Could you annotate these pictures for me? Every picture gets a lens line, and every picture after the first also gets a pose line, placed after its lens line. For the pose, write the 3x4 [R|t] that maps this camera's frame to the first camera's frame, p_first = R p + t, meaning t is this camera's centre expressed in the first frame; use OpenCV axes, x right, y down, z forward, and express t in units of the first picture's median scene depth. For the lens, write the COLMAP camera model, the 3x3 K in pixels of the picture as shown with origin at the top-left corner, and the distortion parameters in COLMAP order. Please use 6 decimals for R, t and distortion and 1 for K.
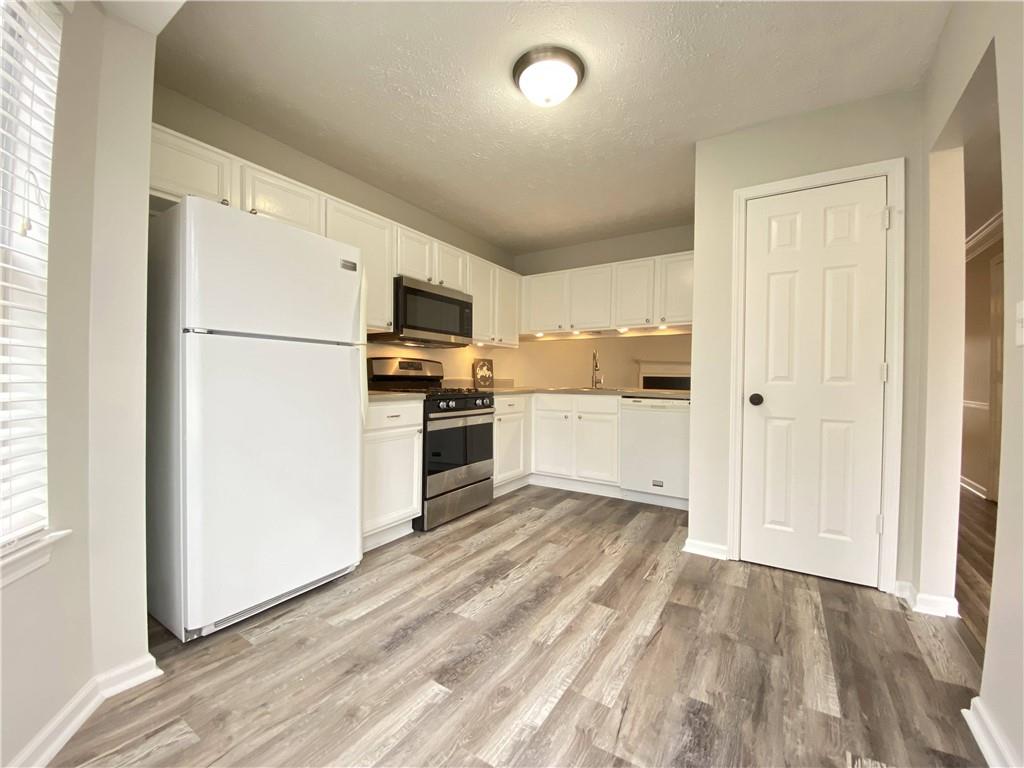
lens RADIAL K [[416.4, 0, 512.0], [0, 416.4, 384.0], [0, 0, 1]] dist [0.021407, -0.021475]
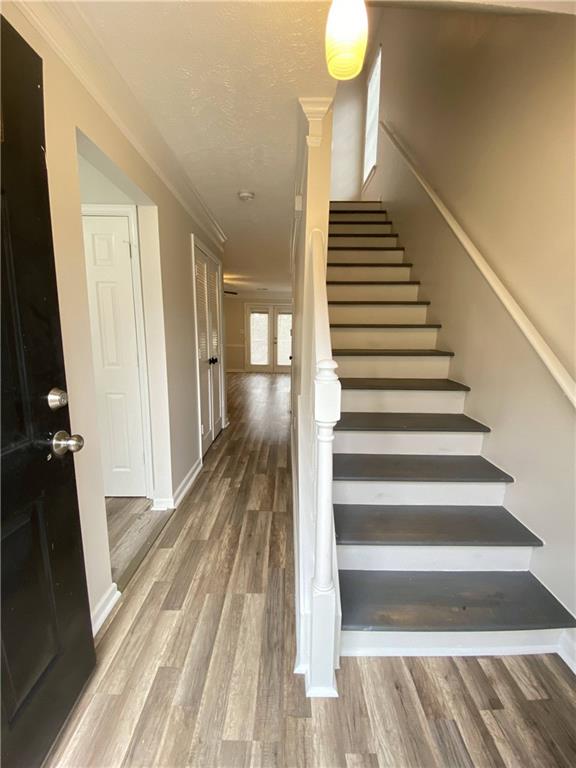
lens RADIAL K [[312.3, 0, 288.0], [0, 312.3, 384.0], [0, 0, 1]] dist [0.021407, -0.021475]
pose [[0.840502, -0.097283, 0.533003, 0.560622], [0.005091, 0.985123, 0.171776, -0.100642], [-0.541785, -0.141664, 0.828493, -0.165498]]
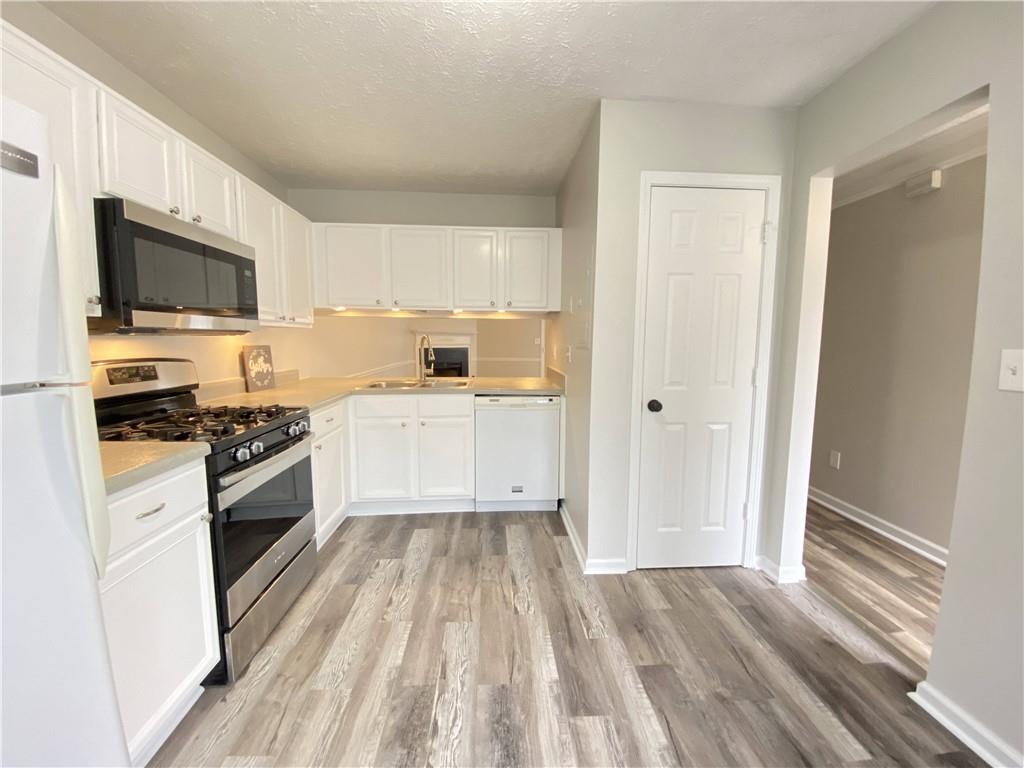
lens RADIAL K [[416.4, 0, 512.0], [0, 416.4, 384.0], [0, 0, 1]] dist [0.021407, -0.021475]
pose [[0.808649, -0.069766, 0.584141, -0.203643], [0.009522, 0.994365, 0.105579, -0.100959], [-0.588215, -0.079814, 0.804756, 0.367273]]
